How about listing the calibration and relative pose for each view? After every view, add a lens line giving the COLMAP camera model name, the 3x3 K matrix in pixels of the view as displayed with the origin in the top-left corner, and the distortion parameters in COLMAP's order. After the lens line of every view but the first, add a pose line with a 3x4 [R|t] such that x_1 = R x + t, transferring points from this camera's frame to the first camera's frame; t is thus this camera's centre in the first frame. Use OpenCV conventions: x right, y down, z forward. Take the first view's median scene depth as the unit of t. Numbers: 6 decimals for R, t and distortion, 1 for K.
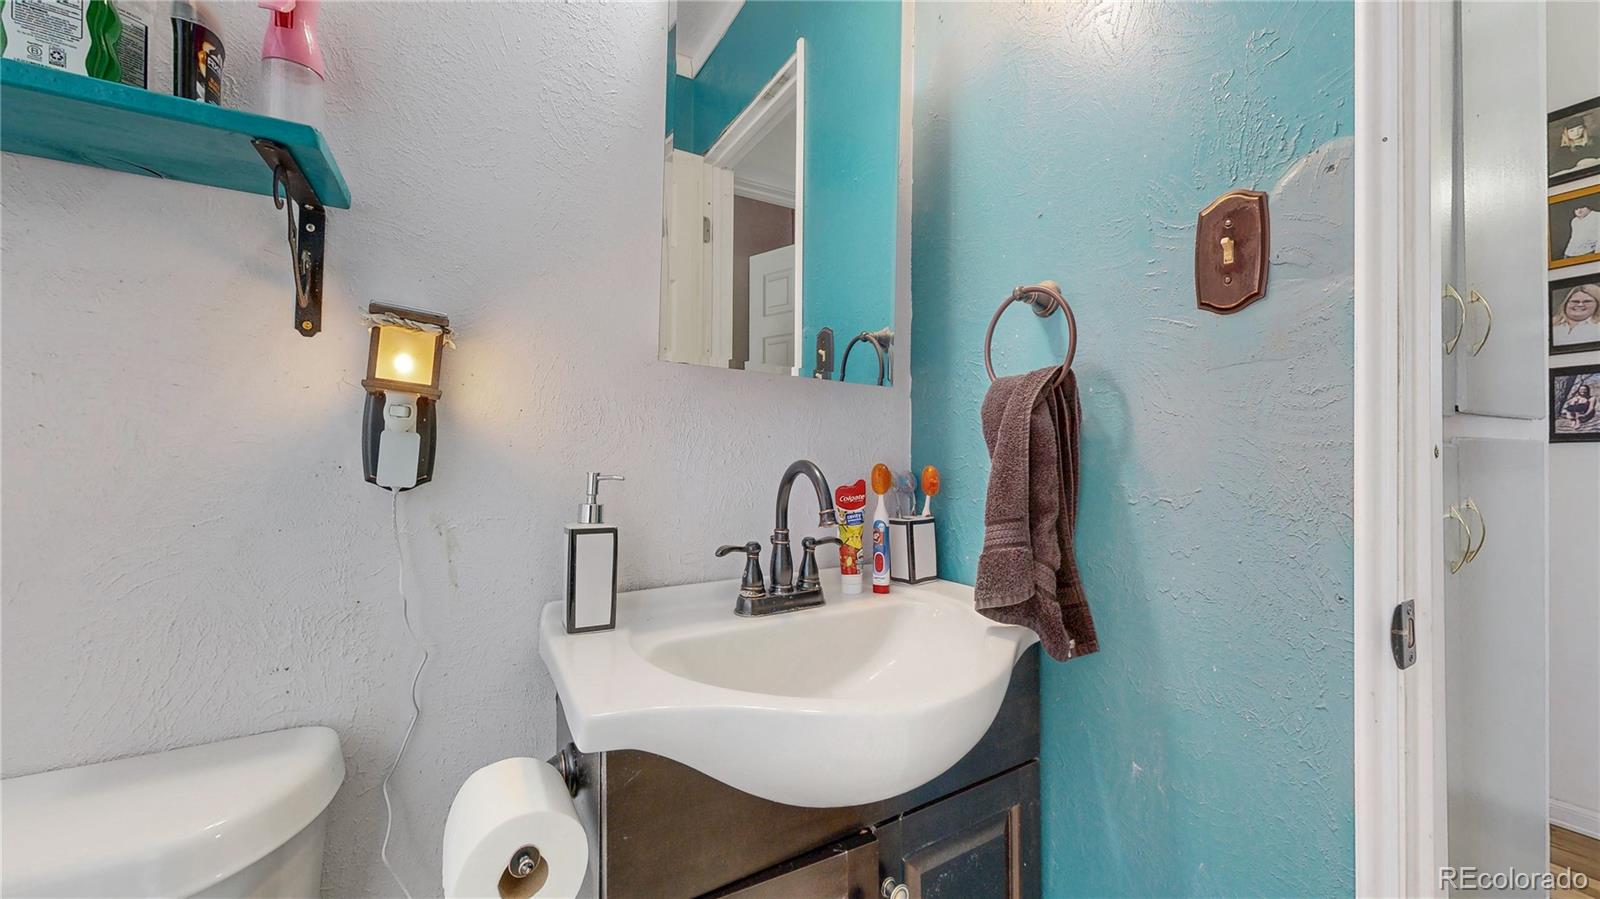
lens RADIAL K [[604.8, 0, 800.8], [0, 604.8, 453.7], [0, 0, 1]] dist [0.000508, 0.000137]
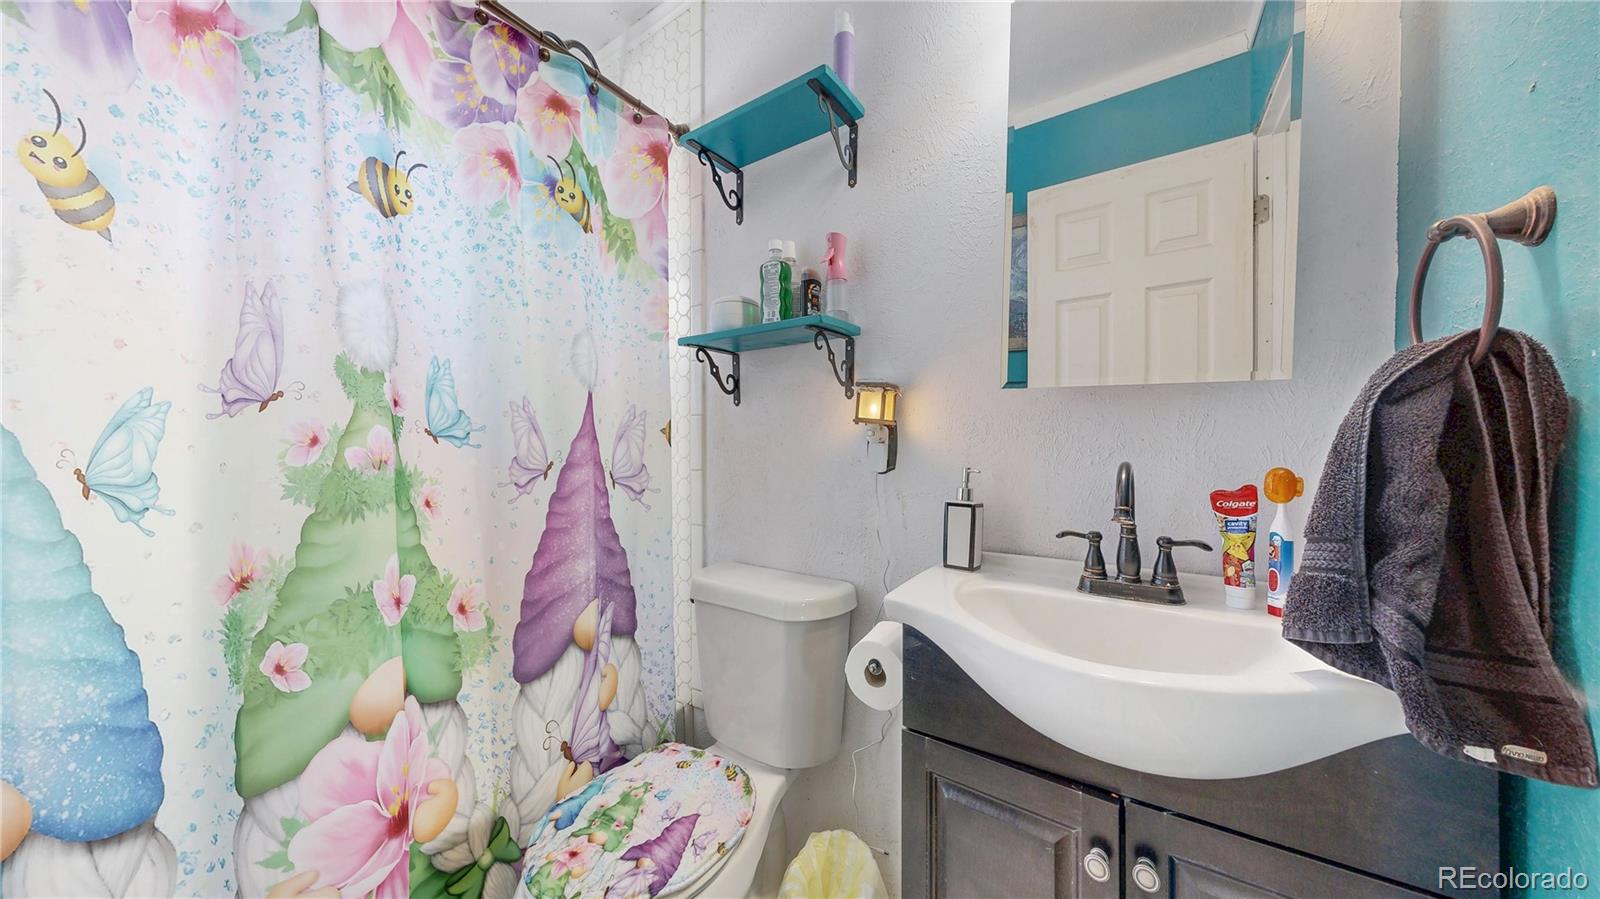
lens RADIAL K [[604.8, 0, 801.3], [0, 604.8, 449.9], [0, 0, 1]] dist [0.000508, 0.000137]
pose [[0.368939, -0.002399, -0.929451, 0.794151], [-0.001483, 0.999994, -0.003170, -0.006245], [0.929452, 0.002548, 0.368933, 0.044402]]
